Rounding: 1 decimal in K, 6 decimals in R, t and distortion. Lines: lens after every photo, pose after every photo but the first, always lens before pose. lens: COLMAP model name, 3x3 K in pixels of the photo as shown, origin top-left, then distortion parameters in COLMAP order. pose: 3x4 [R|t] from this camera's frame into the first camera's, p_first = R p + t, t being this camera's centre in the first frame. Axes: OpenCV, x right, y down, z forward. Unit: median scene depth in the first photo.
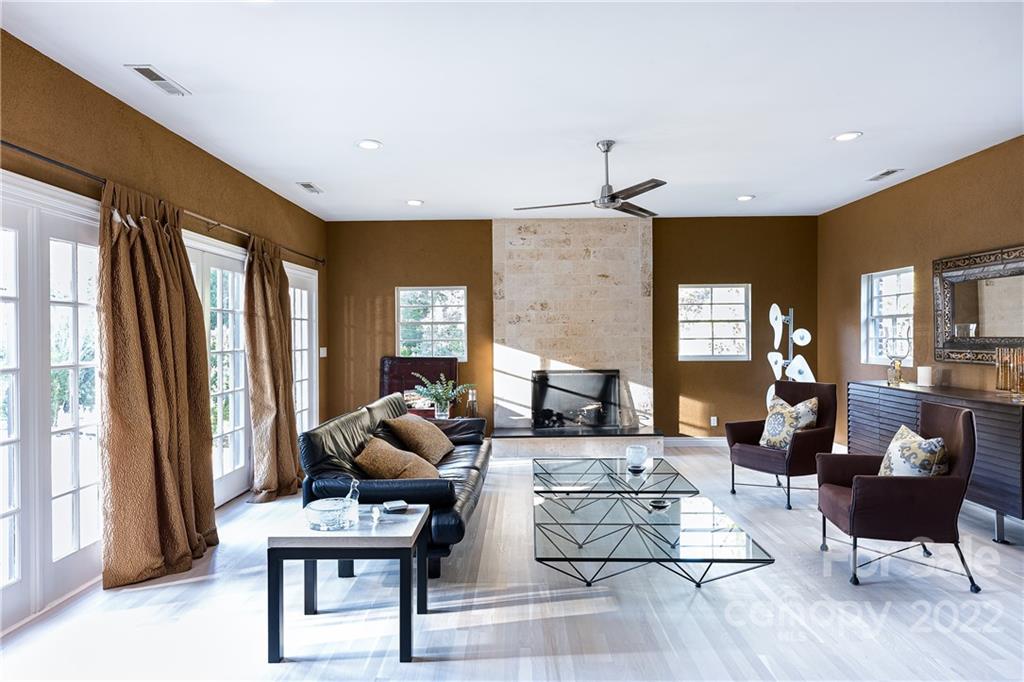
lens RADIAL K [[608.2, 0, 508.8], [0, 608.2, 358.1], [0, 0, 1]] dist [0.006648, 0.000095]
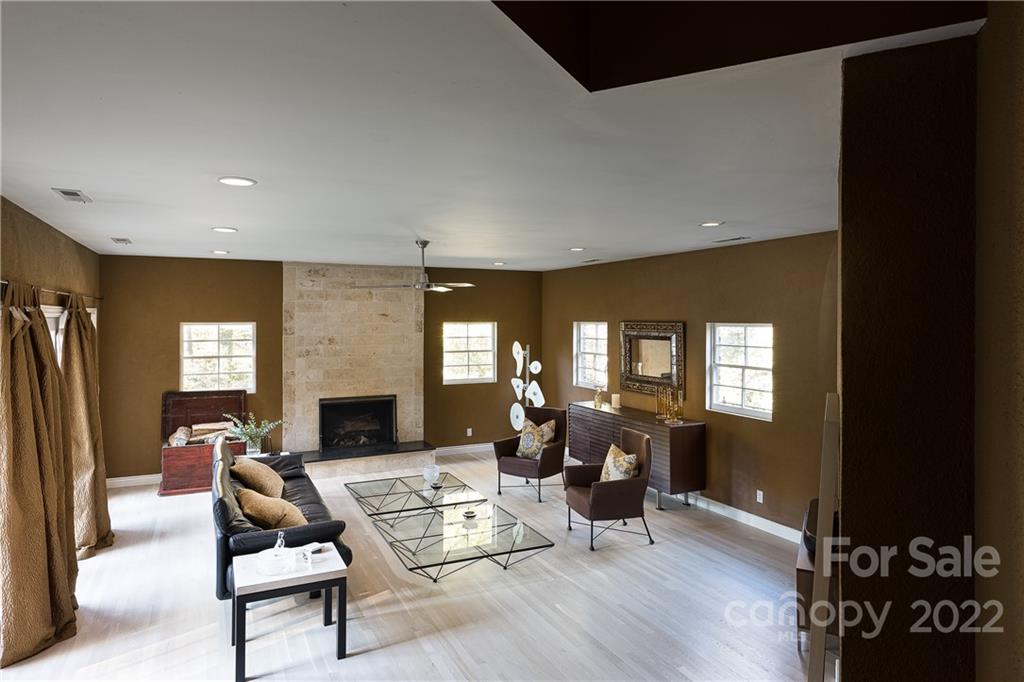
lens RADIAL K [[613.6, 0, 512.0], [0, 613.6, 341.0], [0, 0, 1]] dist [0.003973, -0.001420]
pose [[0.889803, -0.001994, 0.456340, -0.203092], [0.004631, 0.999978, -0.004661, -0.098746], [-0.456321, 0.006260, 0.889793, -0.194375]]
